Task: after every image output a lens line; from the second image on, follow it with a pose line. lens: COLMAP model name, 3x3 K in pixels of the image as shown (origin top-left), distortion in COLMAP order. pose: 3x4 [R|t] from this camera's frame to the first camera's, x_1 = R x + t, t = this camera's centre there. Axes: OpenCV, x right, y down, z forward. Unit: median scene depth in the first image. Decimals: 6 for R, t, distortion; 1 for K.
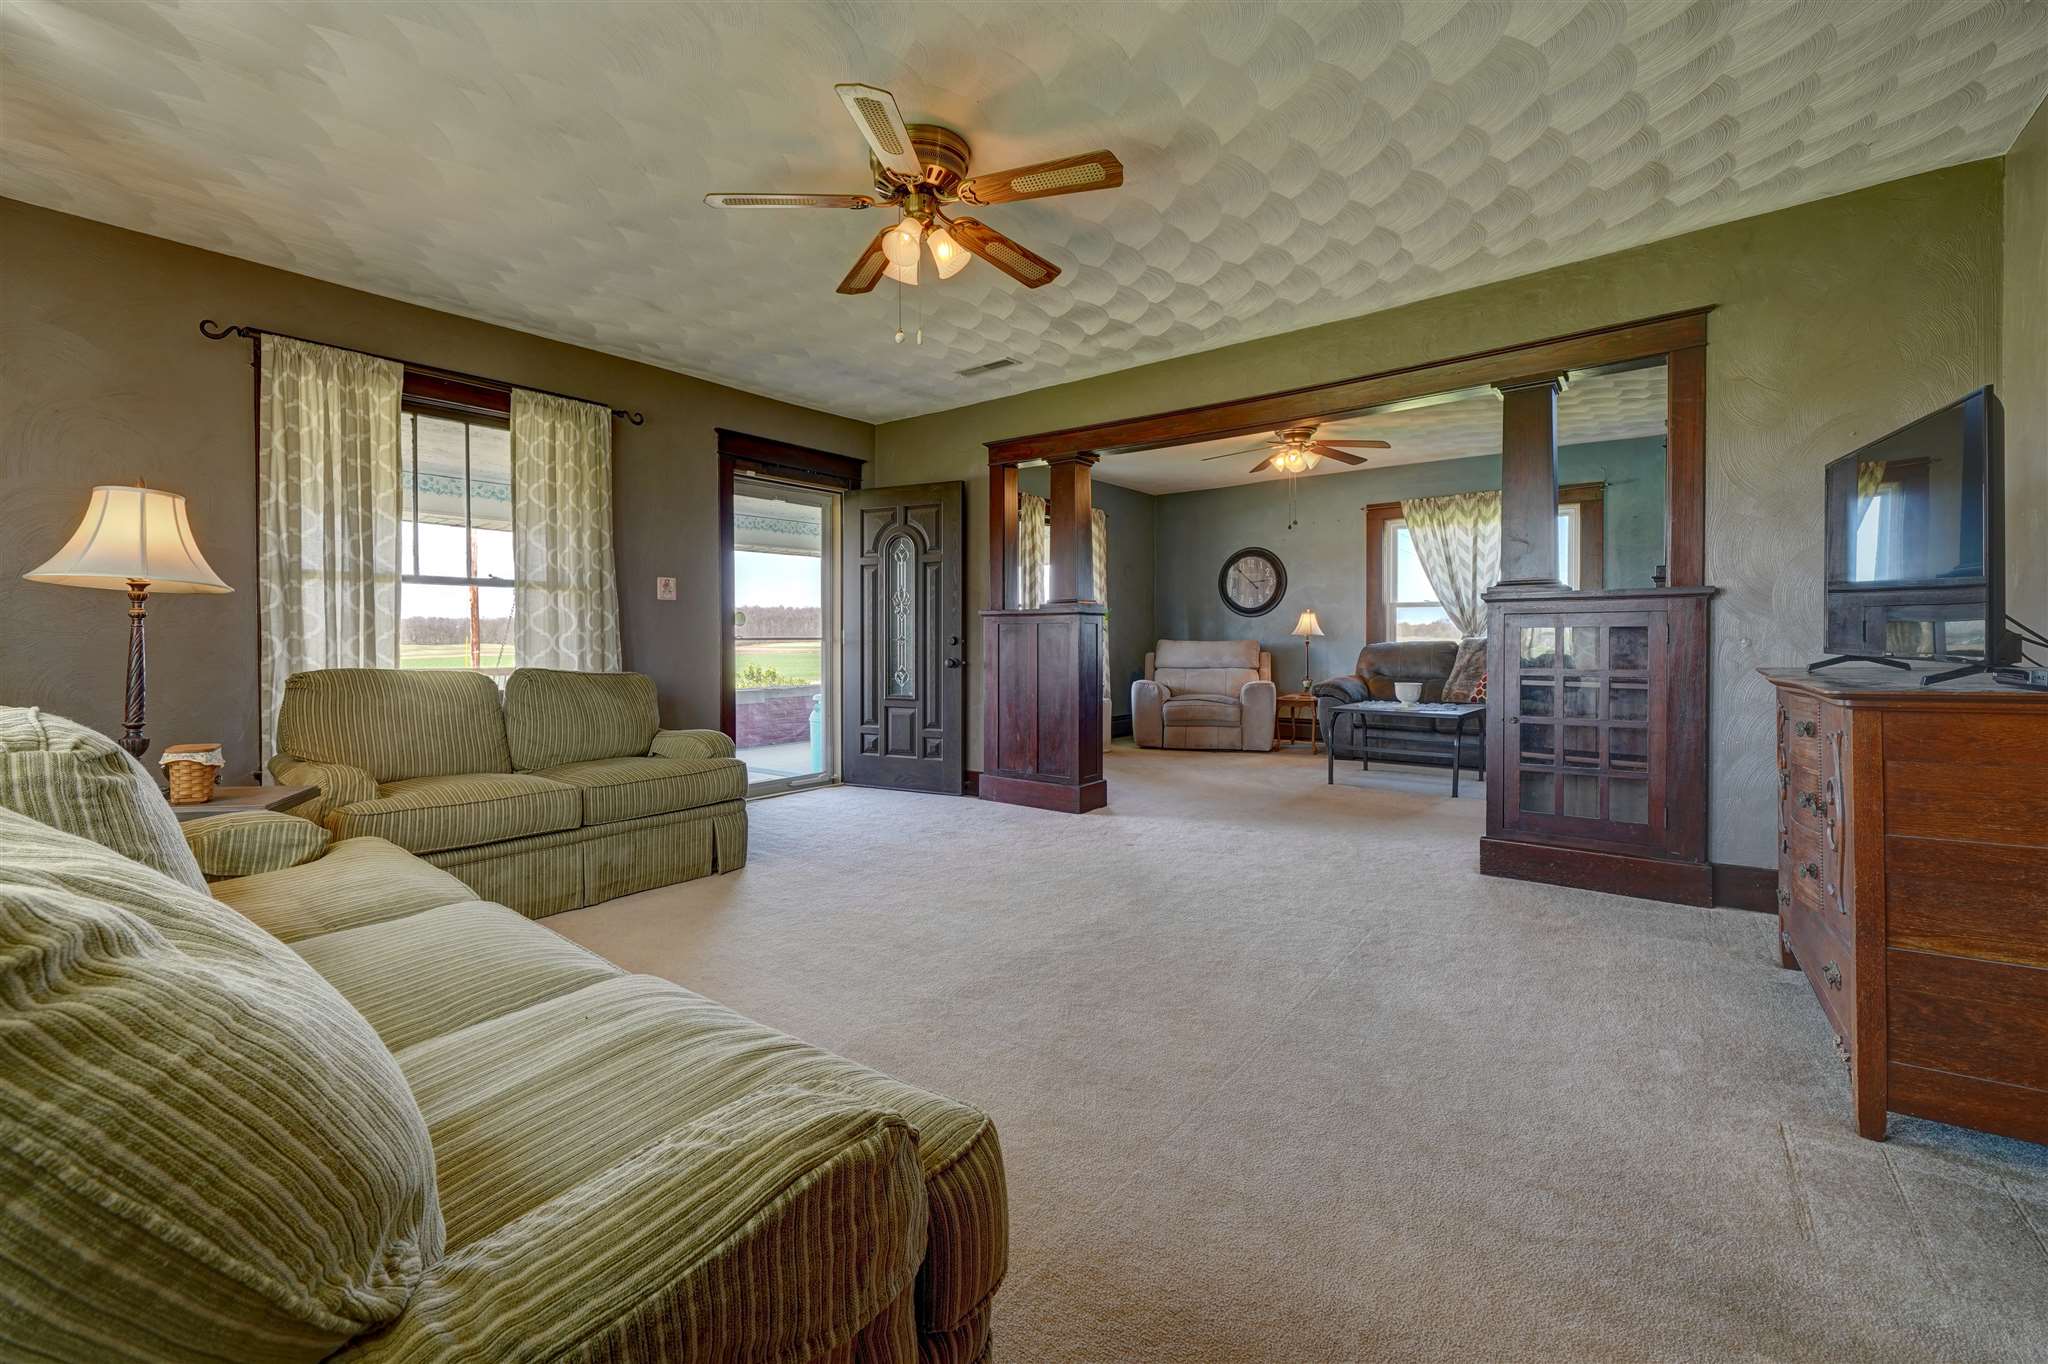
lens RADIAL K [[851.7, 0, 961.9], [0, 851.7, 644.2], [0, 0, 1]] dist [0.001439, 0.000141]
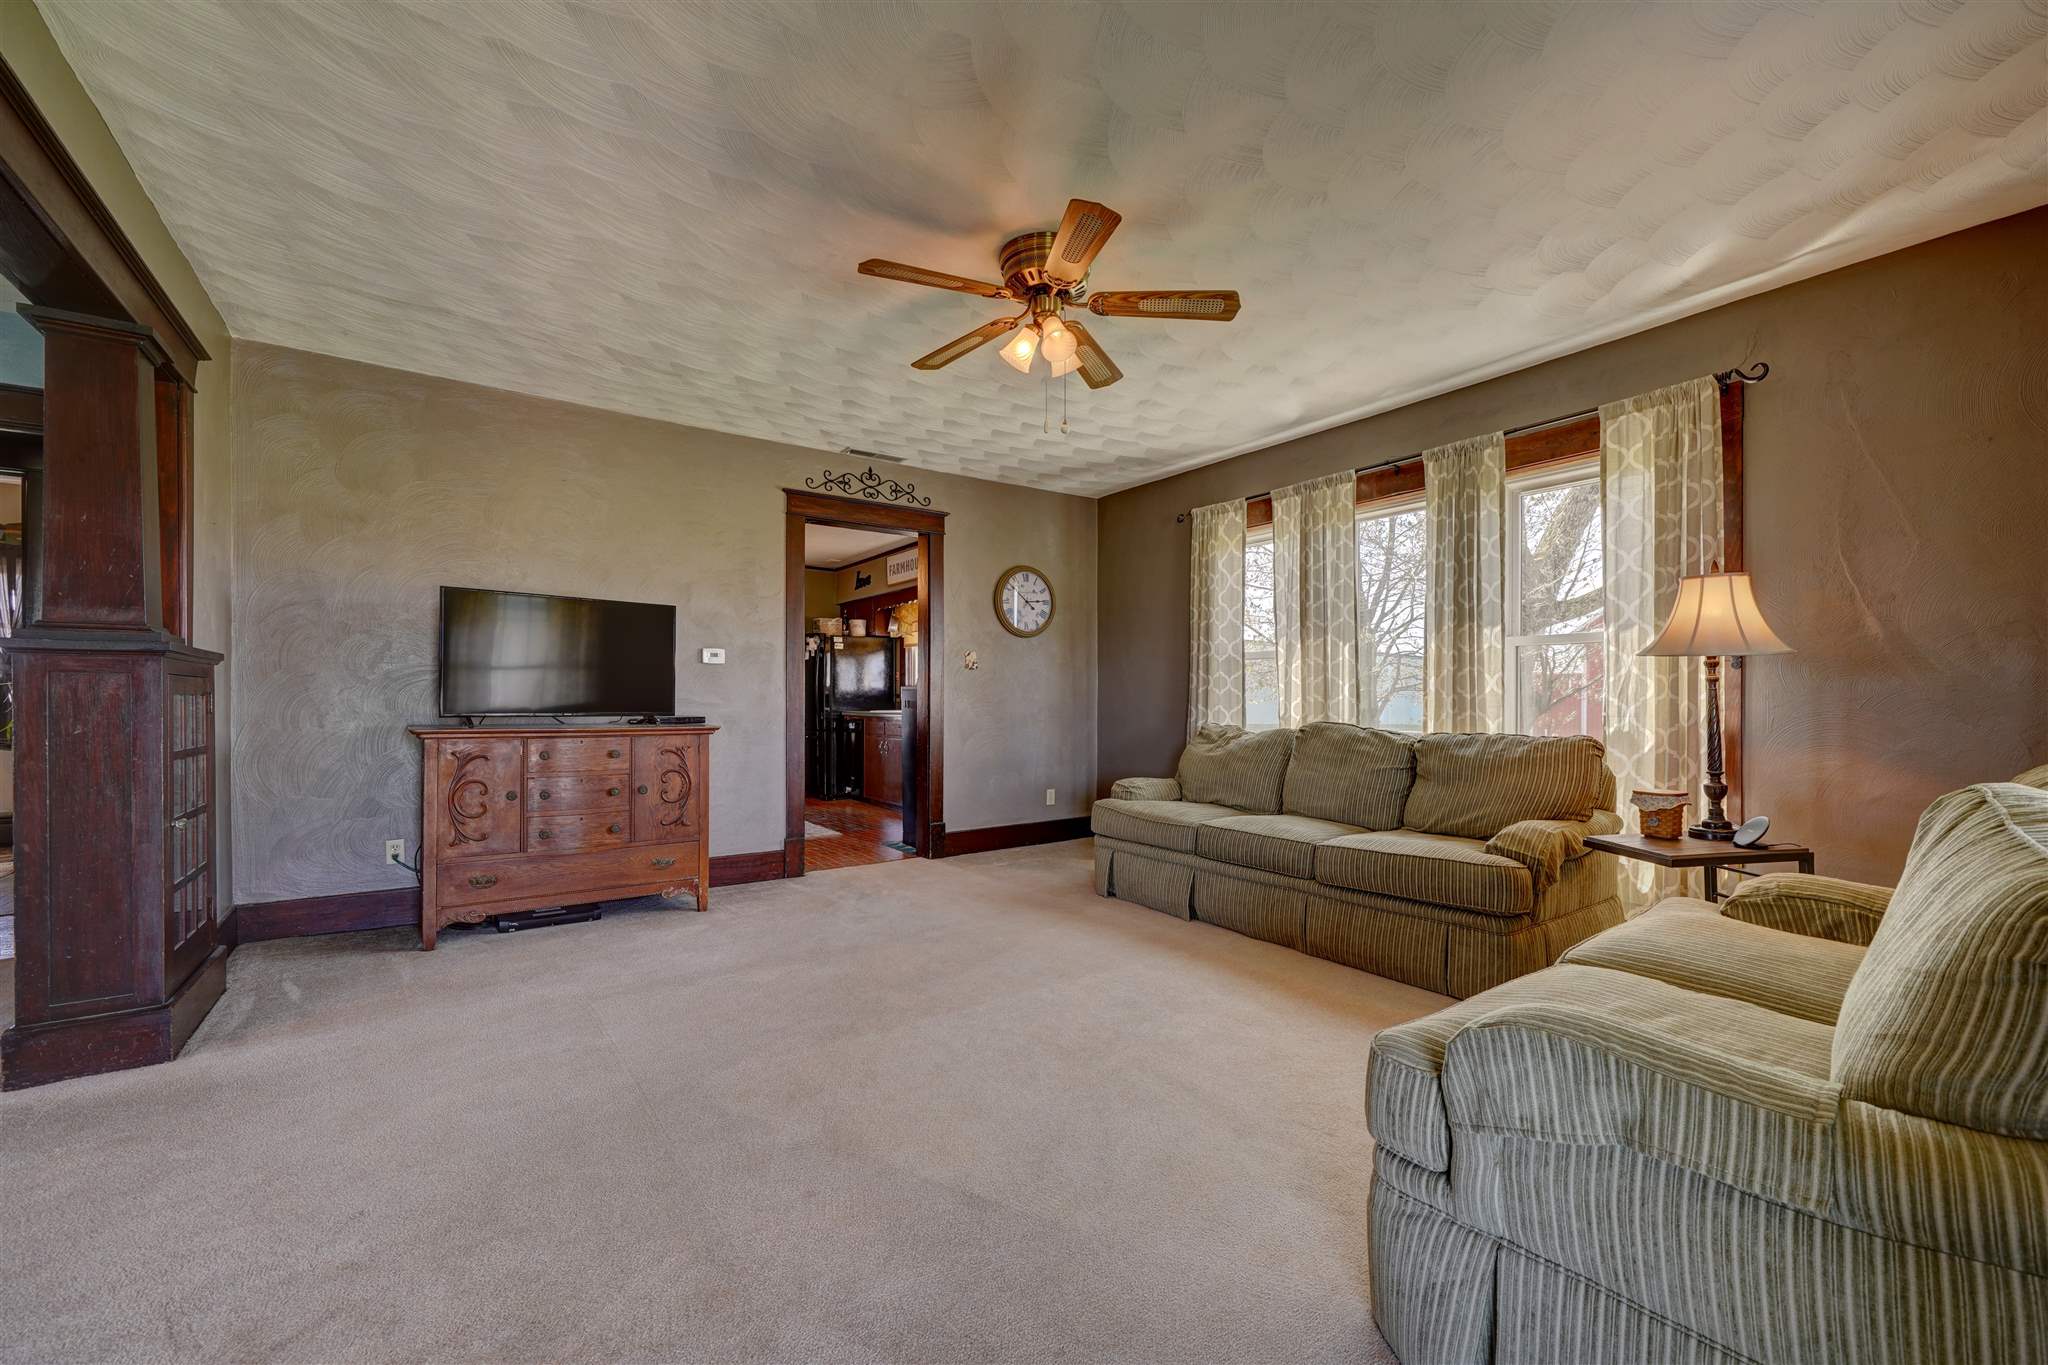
lens RADIAL K [[823.1, 0, 1063.3], [0, 823.1, 695.0], [0, 0, 1]] dist [-0.001115, -0.000117]
pose [[-0.976243, 0.005508, 0.216610, -0.106753], [0.005429, 0.999985, -0.000959, -0.006124], [-0.216612, 0.000239, -0.976258, 0.736285]]
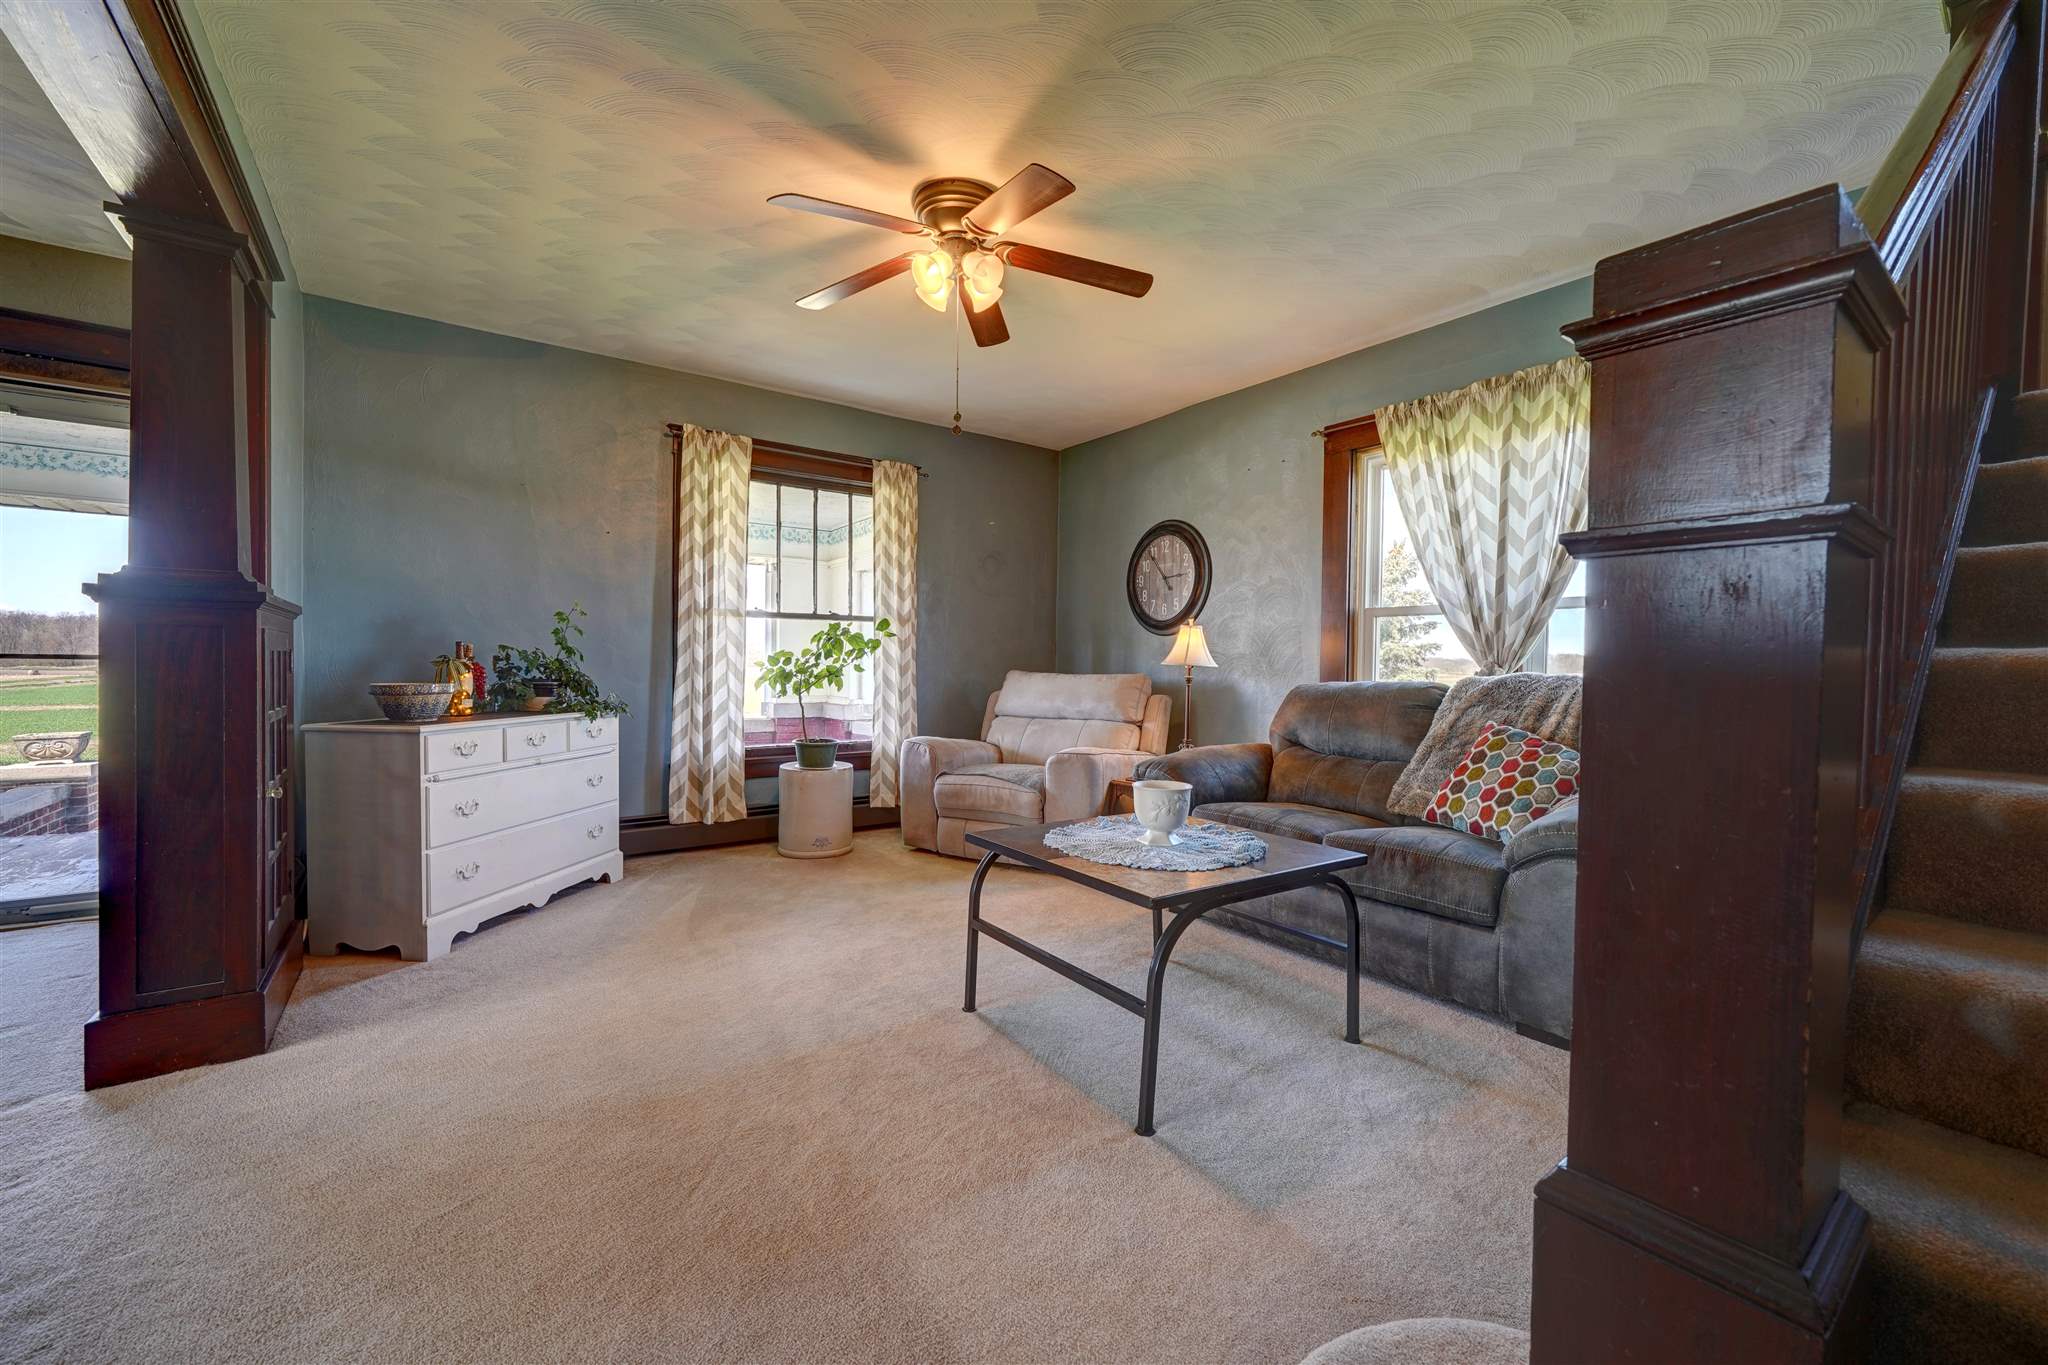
lens RADIAL K [[808.2, 0, 1024.0], [0, 808.2, 682.5], [0, 0, 1]] dist [-0.007770, 0.000162]
pose [[0.974124, 0.019638, -0.225159, 0.441298], [-0.017411, 0.999778, 0.011873, -0.004558], [0.225342, -0.007645, 0.974250, 0.494867]]
